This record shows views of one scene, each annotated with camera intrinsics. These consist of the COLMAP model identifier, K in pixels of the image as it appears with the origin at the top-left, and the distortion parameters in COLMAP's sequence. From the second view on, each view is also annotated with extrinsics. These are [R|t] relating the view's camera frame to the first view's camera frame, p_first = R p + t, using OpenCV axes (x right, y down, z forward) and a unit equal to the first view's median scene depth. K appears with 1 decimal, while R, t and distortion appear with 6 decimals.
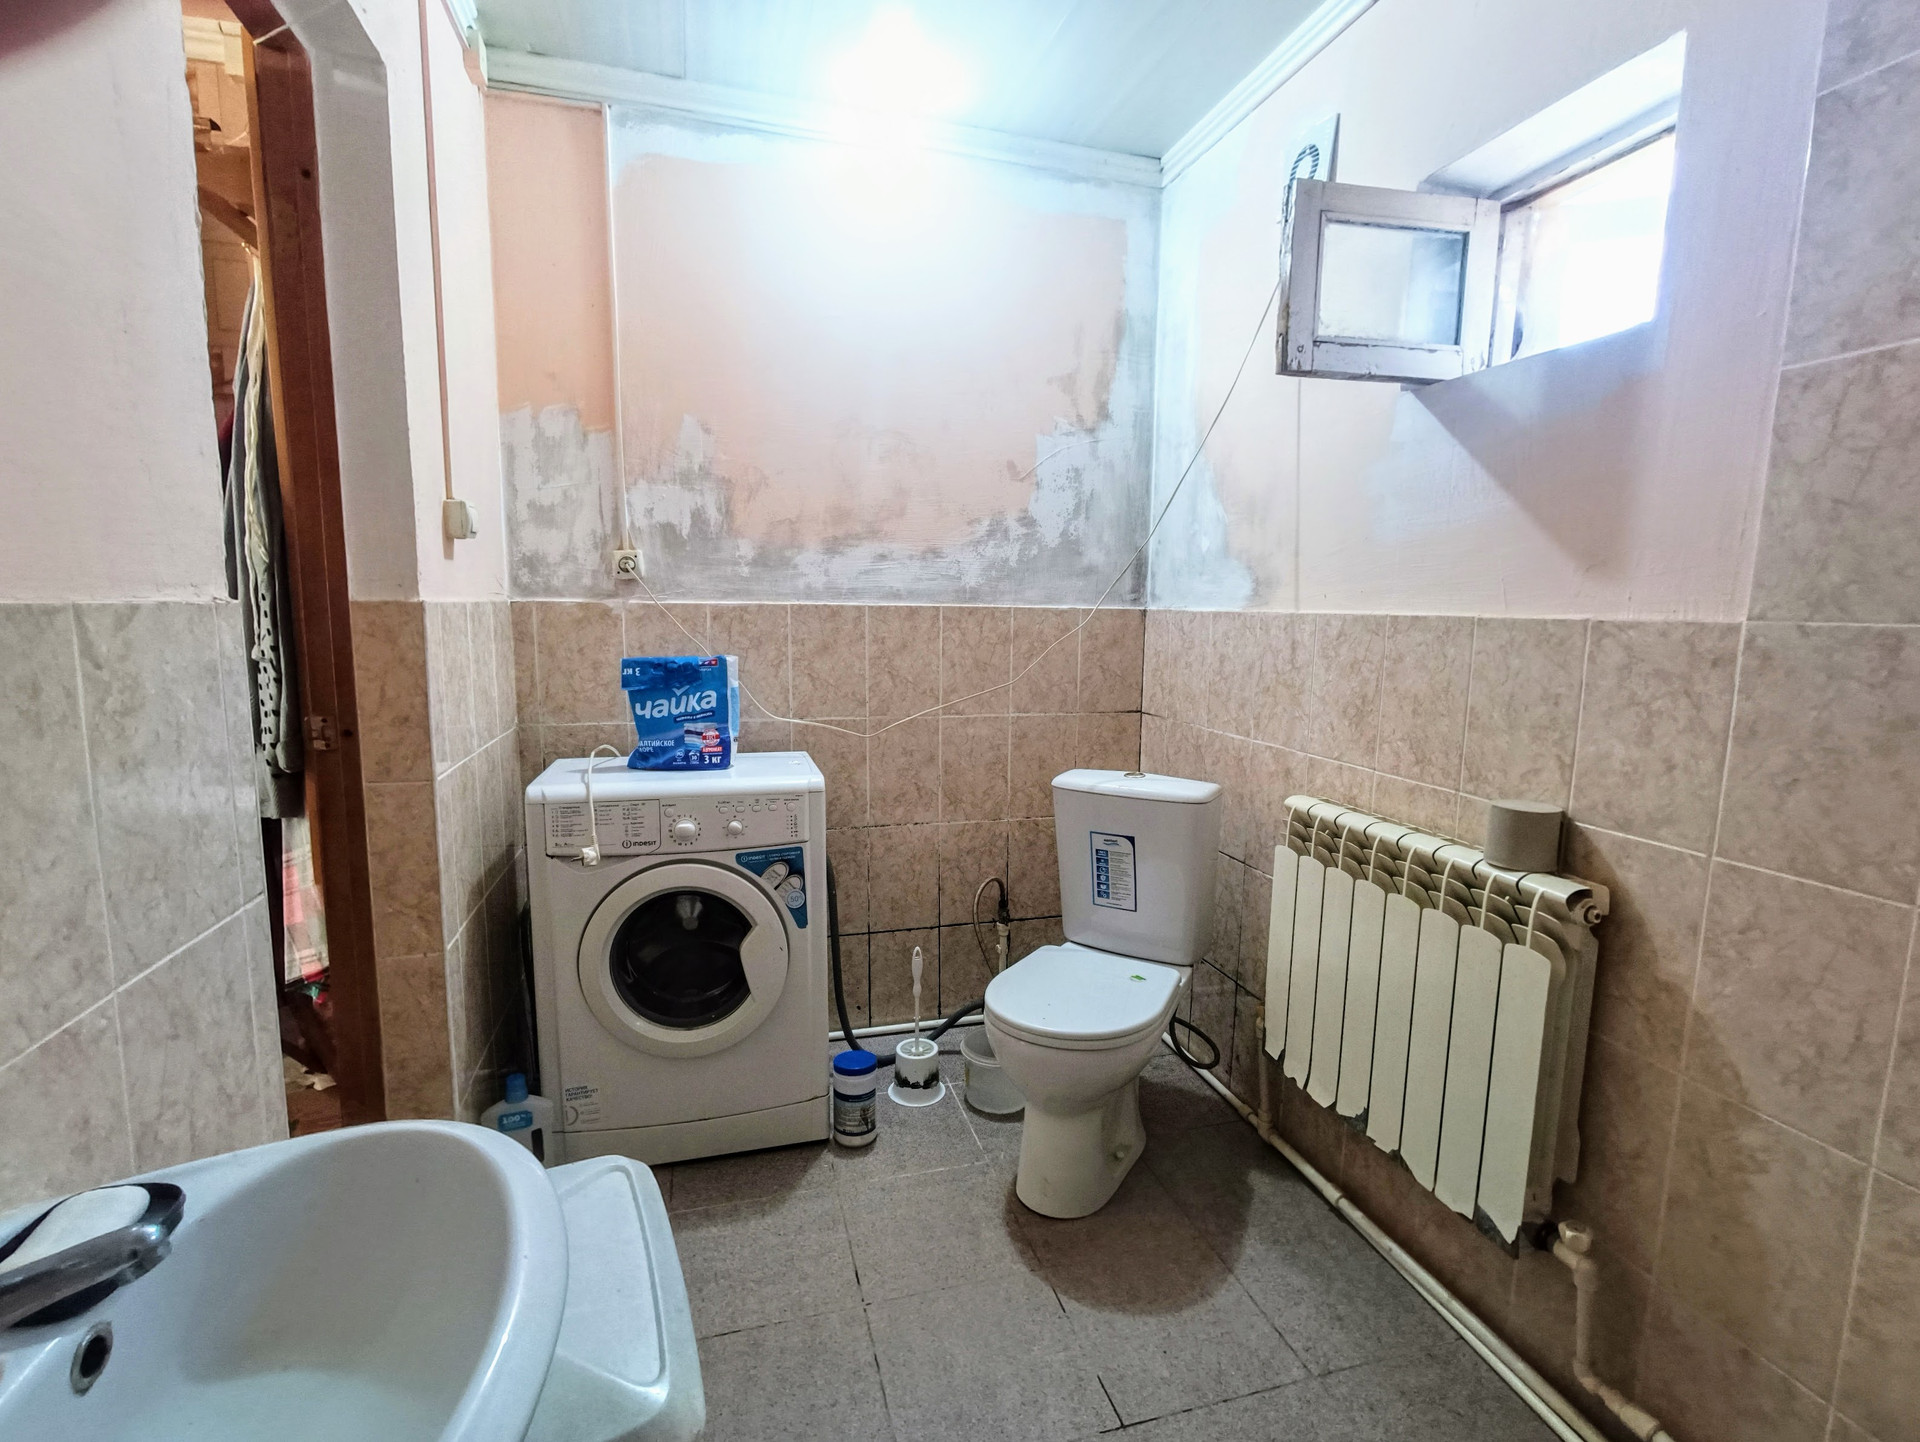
lens RADIAL K [[877.0, 0, 958.5], [0, 877.0, 730.7], [0, 0, 1]] dist [-0.013556, 0.005890]
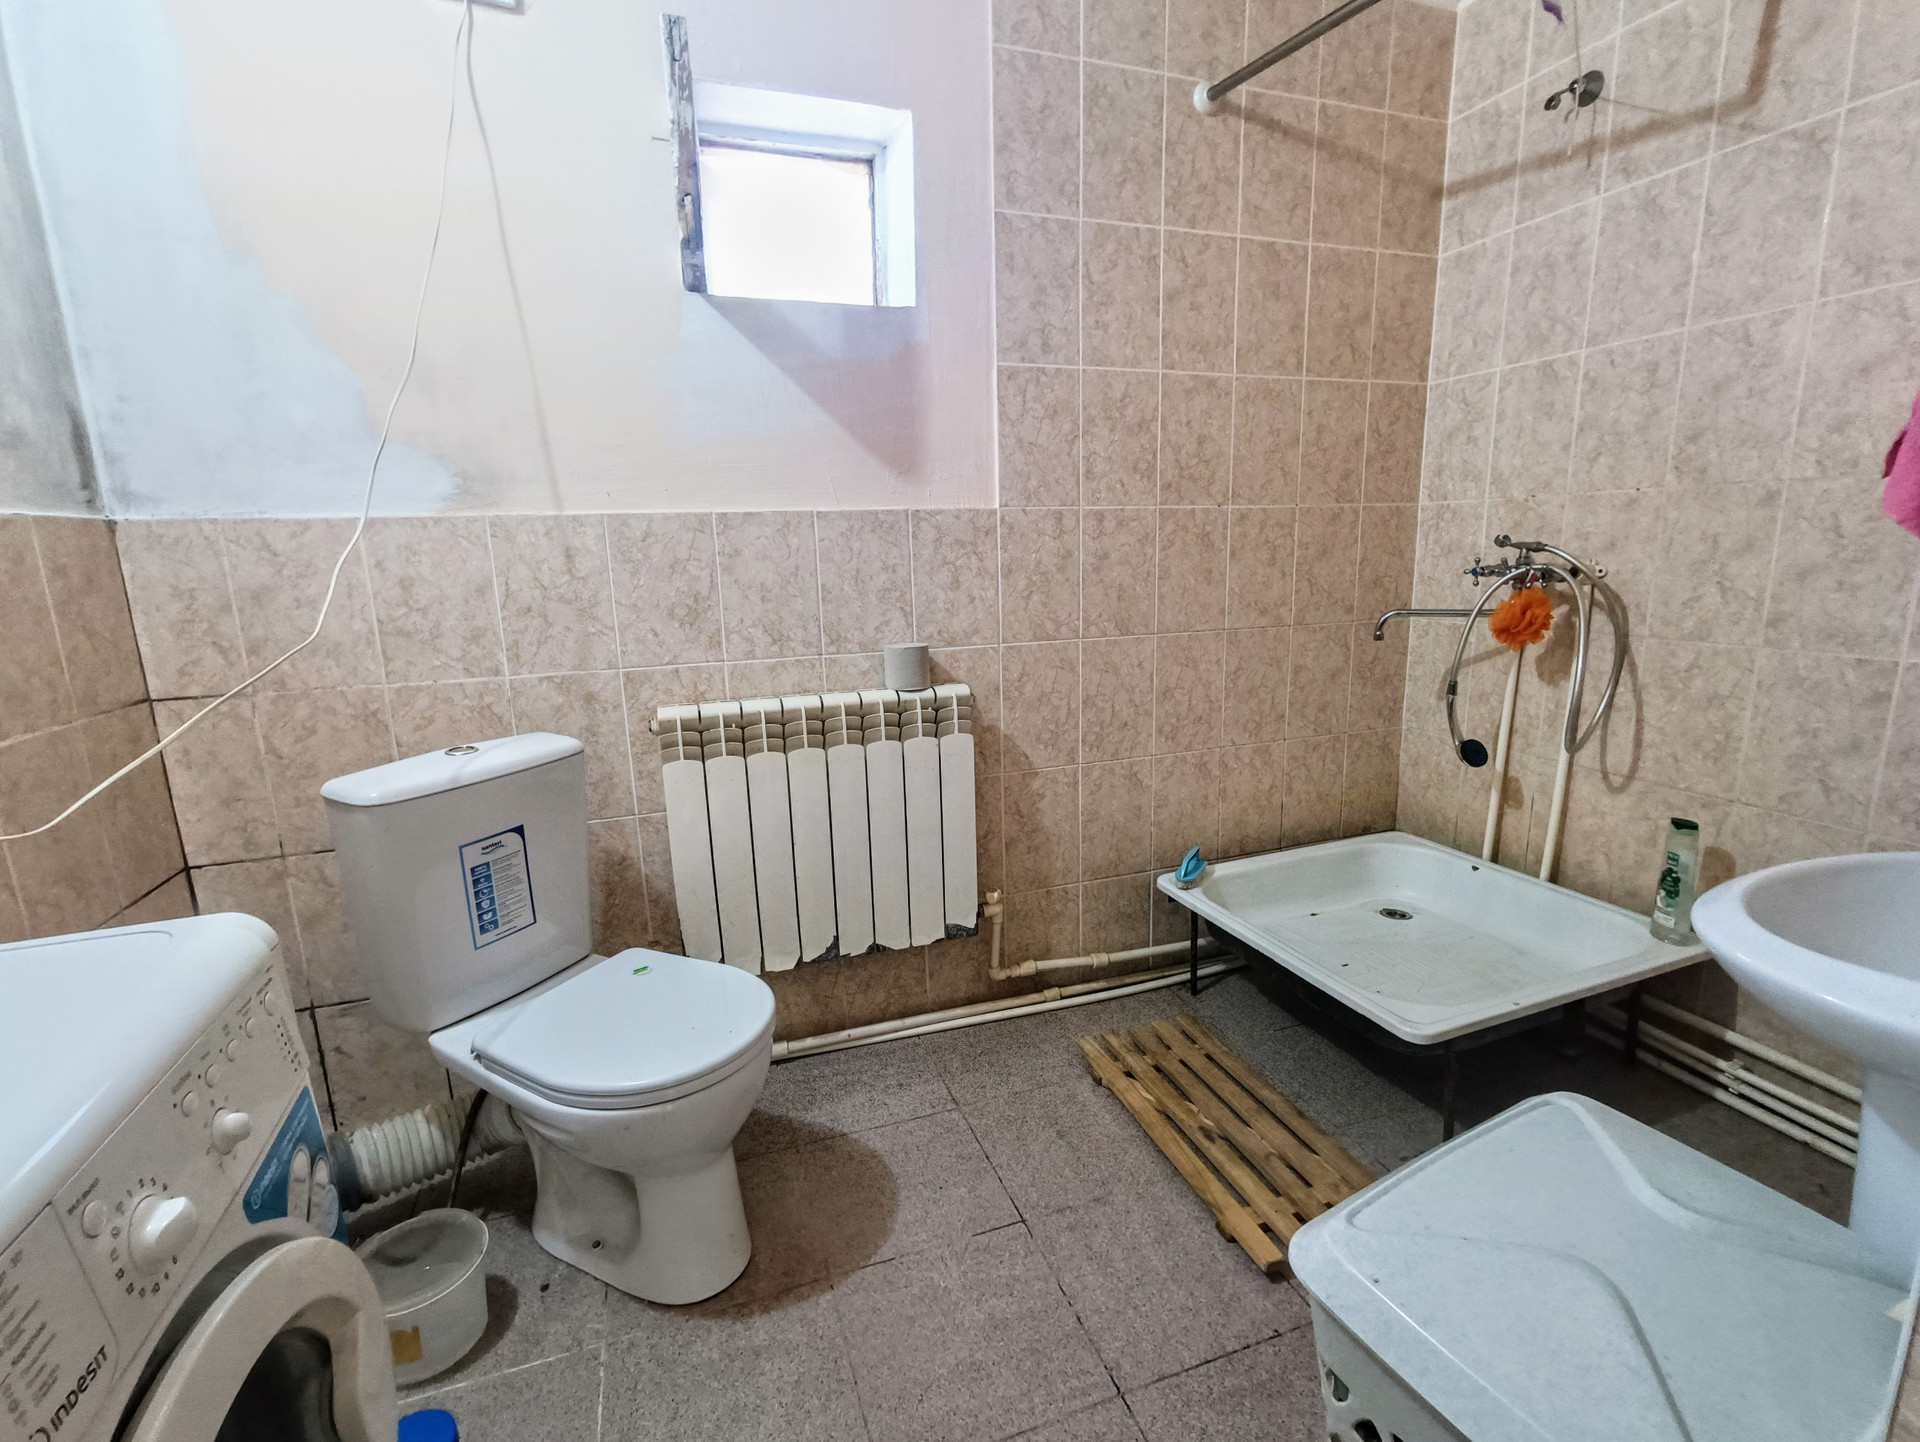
lens RADIAL K [[873.4, 0, 956.6], [0, 873.4, 729.8], [0, 0, 1]] dist [-0.024680, 0.018994]
pose [[-0.042003, -0.220390, 0.974507, -0.708158], [0.165866, 0.960295, 0.224325, -0.079994], [-0.985253, 0.171060, -0.003780, 0.900774]]
